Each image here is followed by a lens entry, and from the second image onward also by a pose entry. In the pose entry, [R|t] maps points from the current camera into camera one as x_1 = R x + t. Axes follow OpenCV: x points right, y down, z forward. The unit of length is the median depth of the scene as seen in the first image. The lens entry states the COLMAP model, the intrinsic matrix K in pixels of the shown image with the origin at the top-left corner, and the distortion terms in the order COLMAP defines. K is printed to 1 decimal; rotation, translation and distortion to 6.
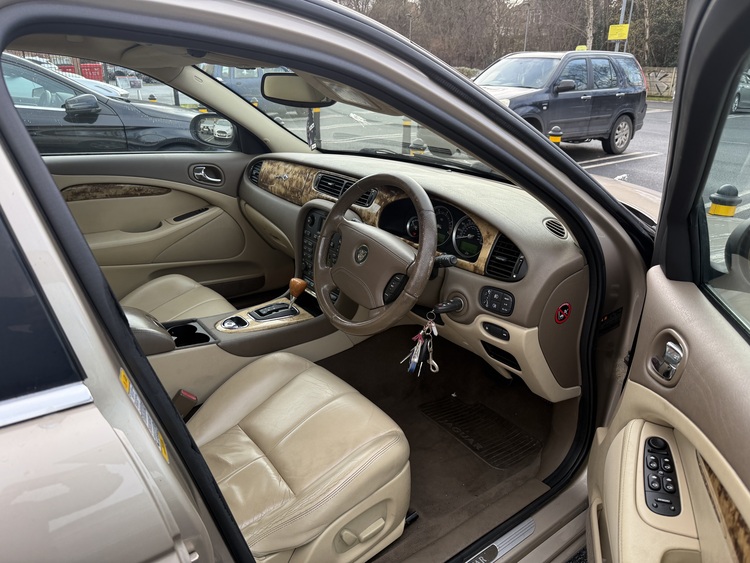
lens RADIAL K [[522.4, 0, 372.8], [0, 522.4, 276.2], [0, 0, 1]] dist [0.005997, -0.001376]
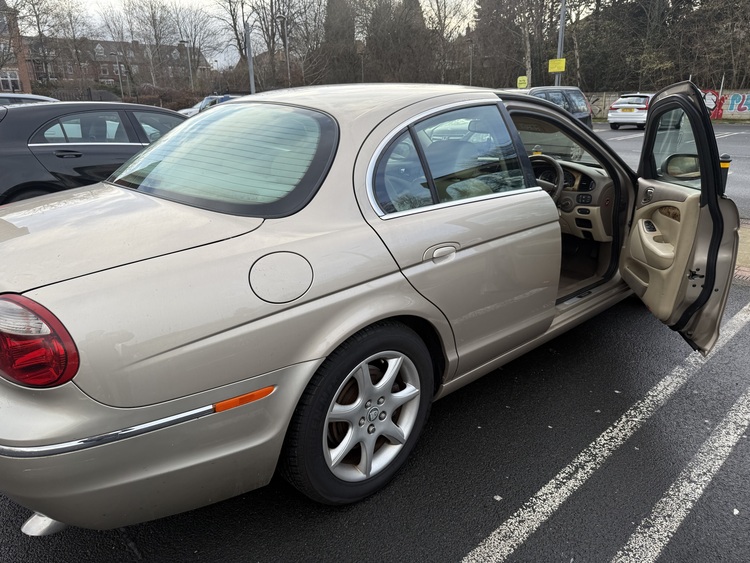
lens RADIAL K [[522.4, 0, 376.5], [0, 522.4, 284.6], [0, 0, 1]] dist [0.005997, -0.001376]
pose [[0.993267, -0.073275, 0.089727, -0.073615], [0.076946, 0.996305, -0.038150, 0.033856], [-0.086601, 0.044797, 0.995235, -0.105638]]
